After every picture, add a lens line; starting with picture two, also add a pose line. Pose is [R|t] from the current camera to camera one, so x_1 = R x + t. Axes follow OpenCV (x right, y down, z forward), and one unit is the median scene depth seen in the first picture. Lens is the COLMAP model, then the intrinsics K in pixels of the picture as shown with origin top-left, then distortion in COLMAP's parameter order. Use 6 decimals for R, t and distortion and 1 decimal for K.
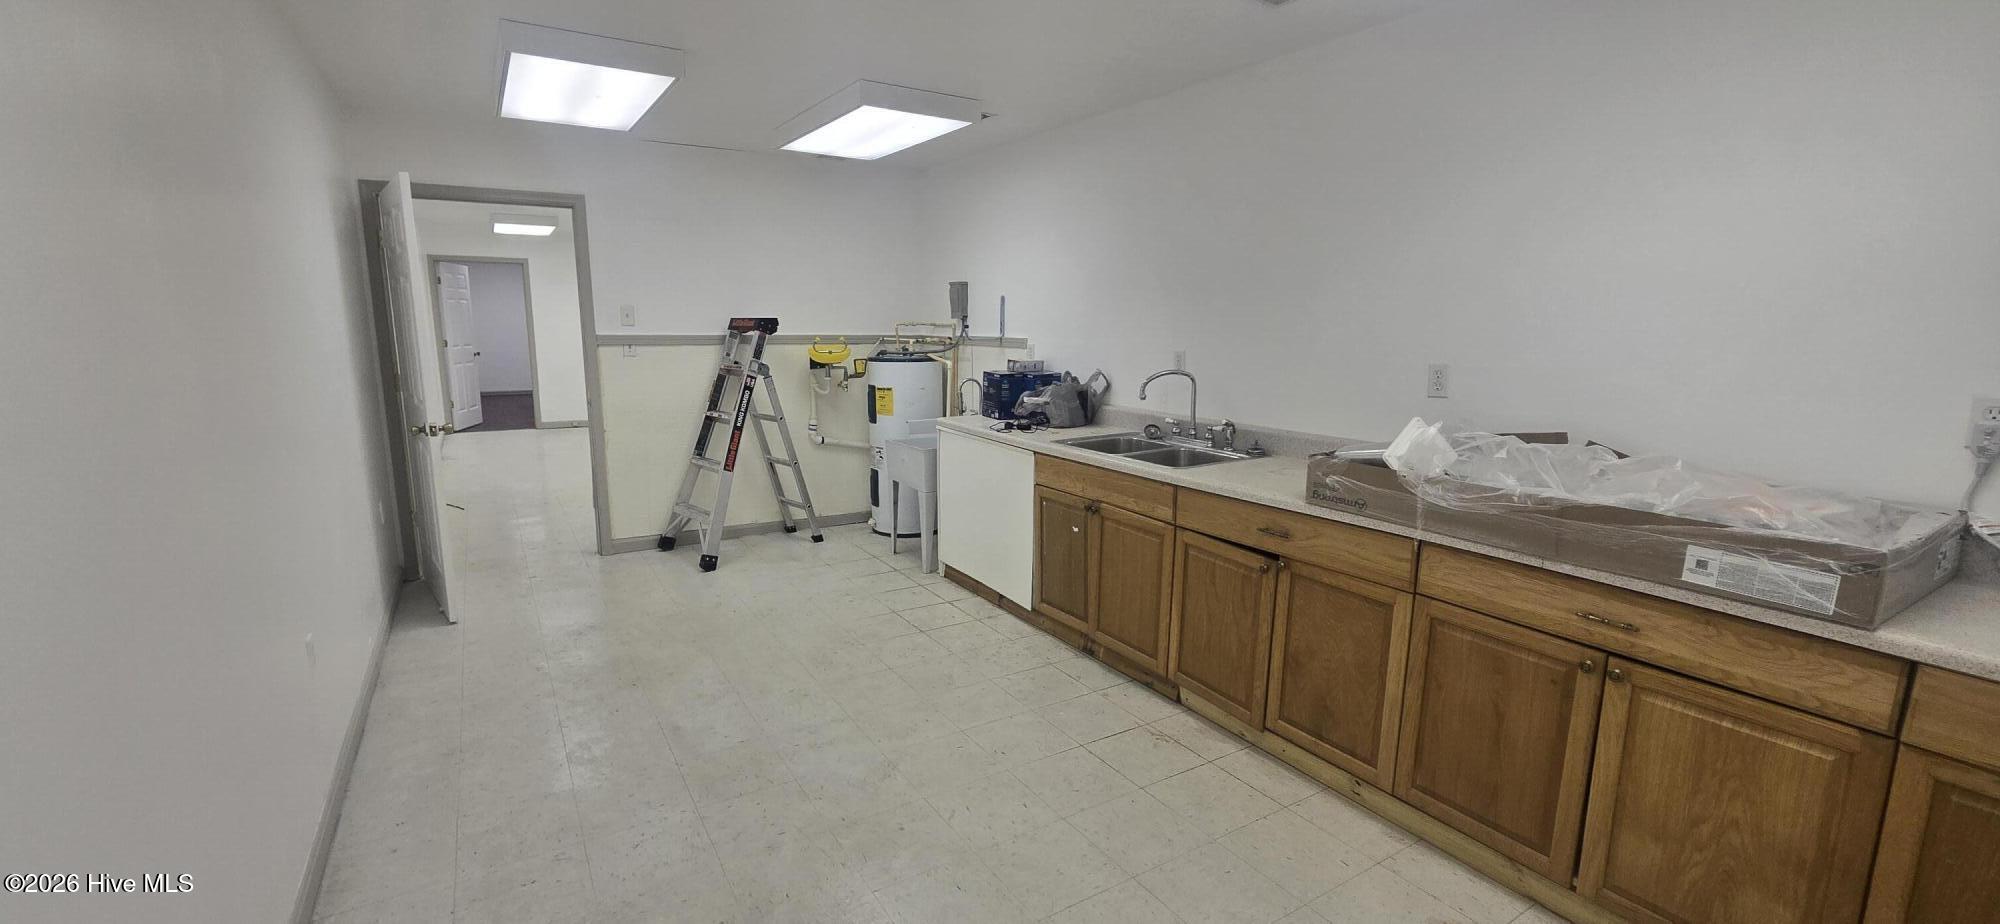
lens RADIAL K [[816.6, 0, 999.2], [0, 816.6, 465.3], [0, 0, 1]] dist [0.000600, 0.000017]
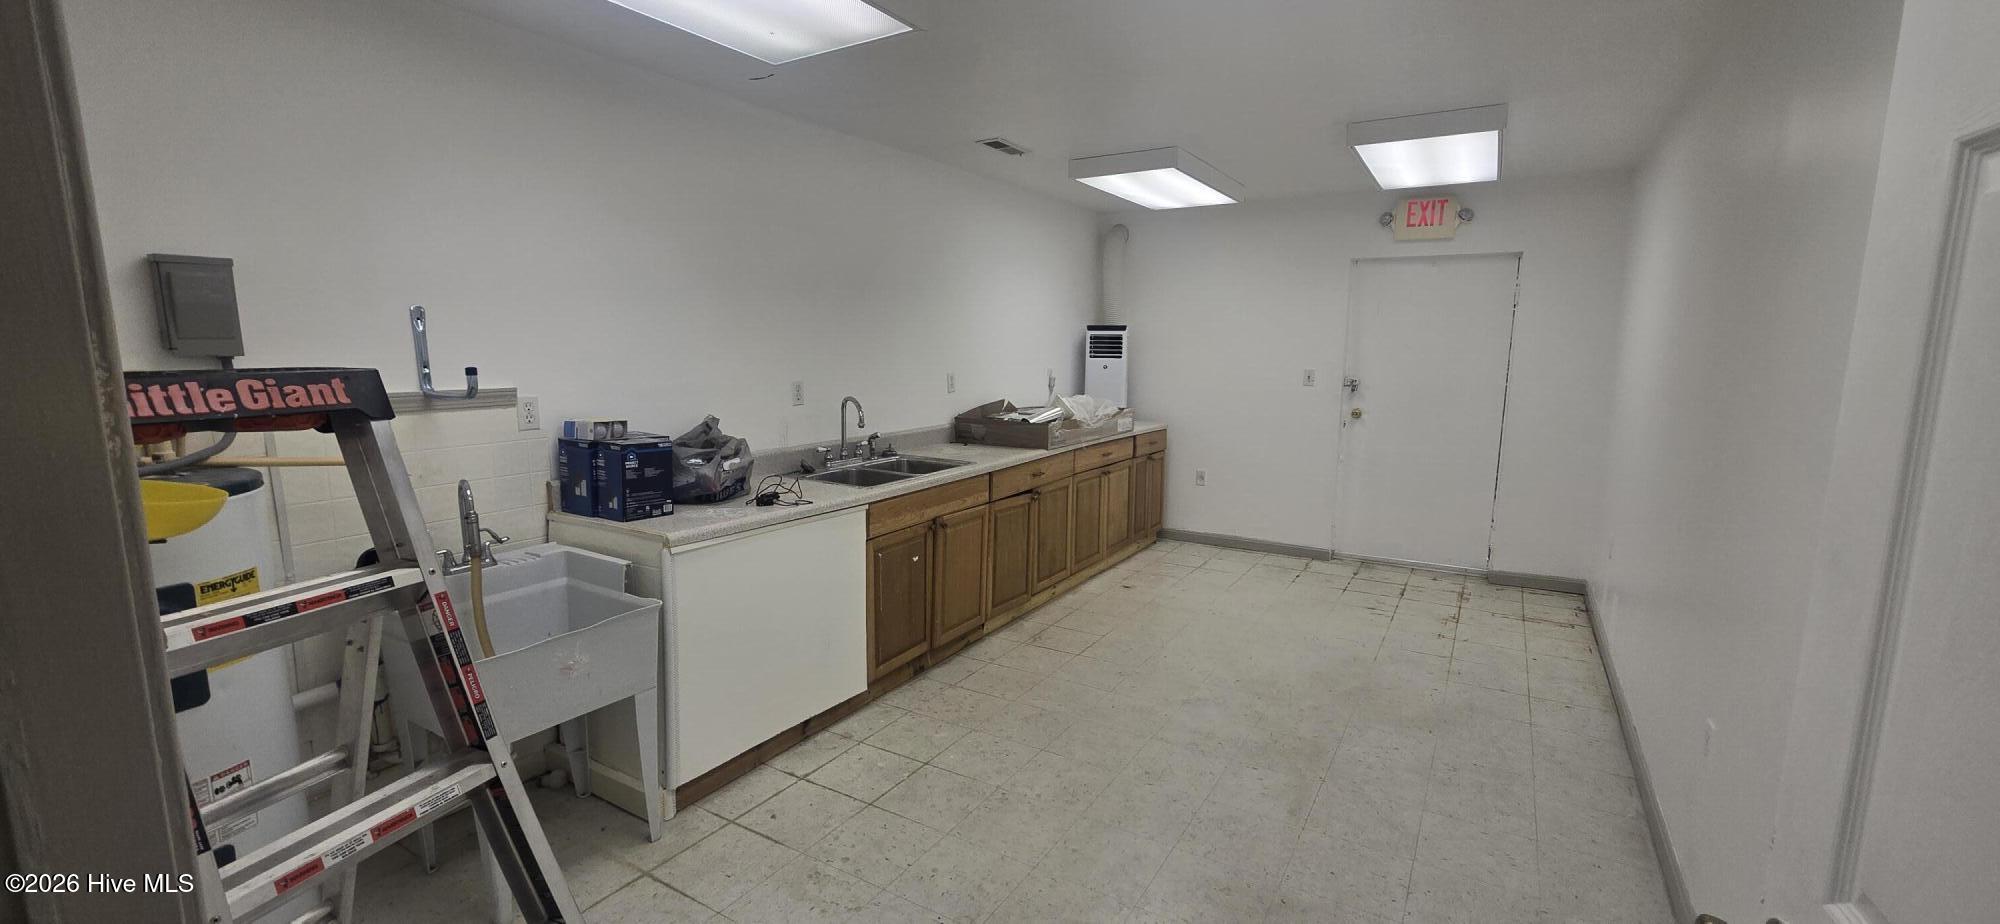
lens RADIAL K [[816.6, 0, 986.5], [0, 816.6, 458.7], [0, 0, 1]] dist [0.000600, 0.000017]
pose [[-0.431875, -0.135881, 0.891639, -0.823106], [0.151591, 0.963588, 0.220270, -0.248389], [-0.889103, 0.230294, -0.395551, 1.290844]]
